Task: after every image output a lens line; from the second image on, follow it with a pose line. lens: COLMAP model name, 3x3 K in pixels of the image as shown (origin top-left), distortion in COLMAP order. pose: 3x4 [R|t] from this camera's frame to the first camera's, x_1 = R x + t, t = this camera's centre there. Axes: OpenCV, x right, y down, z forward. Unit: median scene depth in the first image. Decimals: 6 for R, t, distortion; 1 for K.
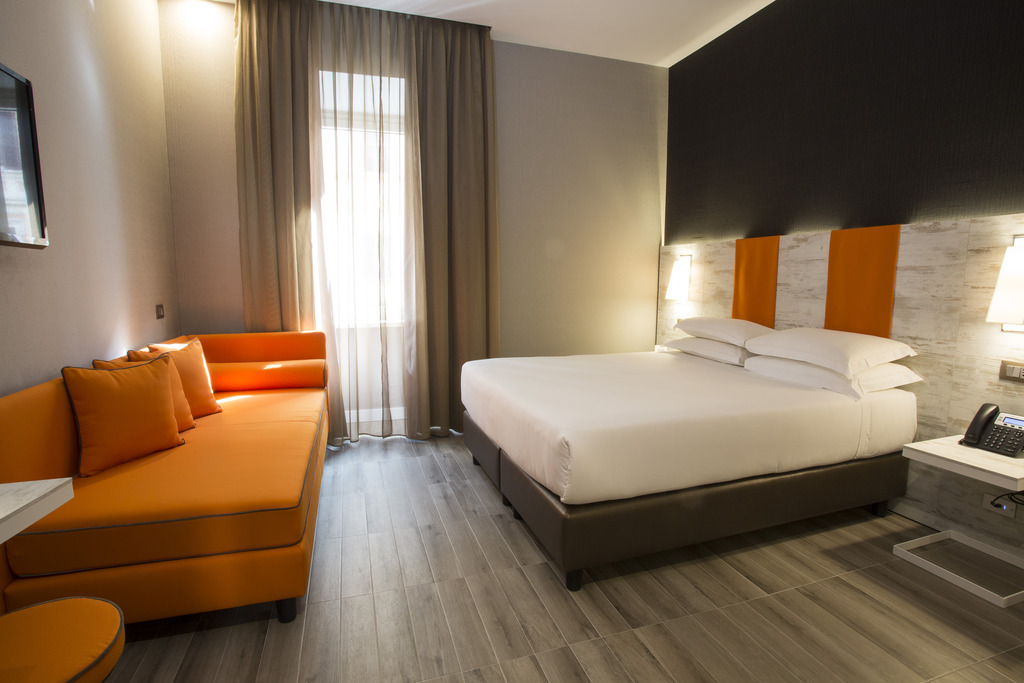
lens RADIAL K [[490.5, 0, 497.0], [0, 490.5, 350.5], [0, 0, 1]] dist [-0.011169, 0.000988]
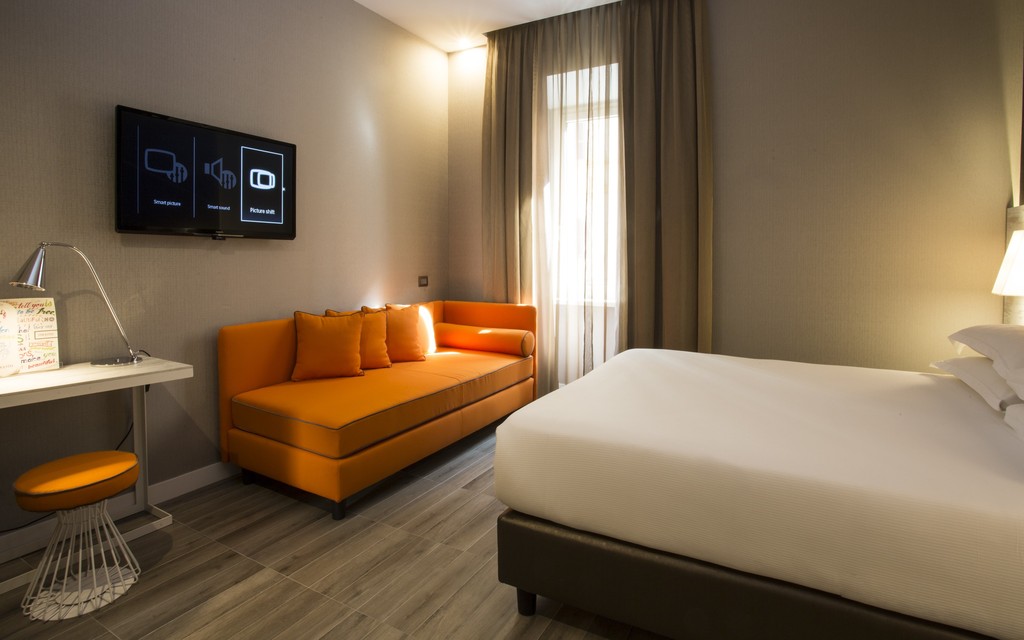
lens RADIAL K [[505.1, 0, 485.9], [0, 505.1, 273.6], [0, 0, 1]] dist [-0.029272, 0.001069]
pose [[0.693616, 0.025578, -0.719890, 0.400256], [-0.106292, 0.992064, -0.067164, -0.023830], [0.712460, 0.123104, 0.690830, 0.144485]]
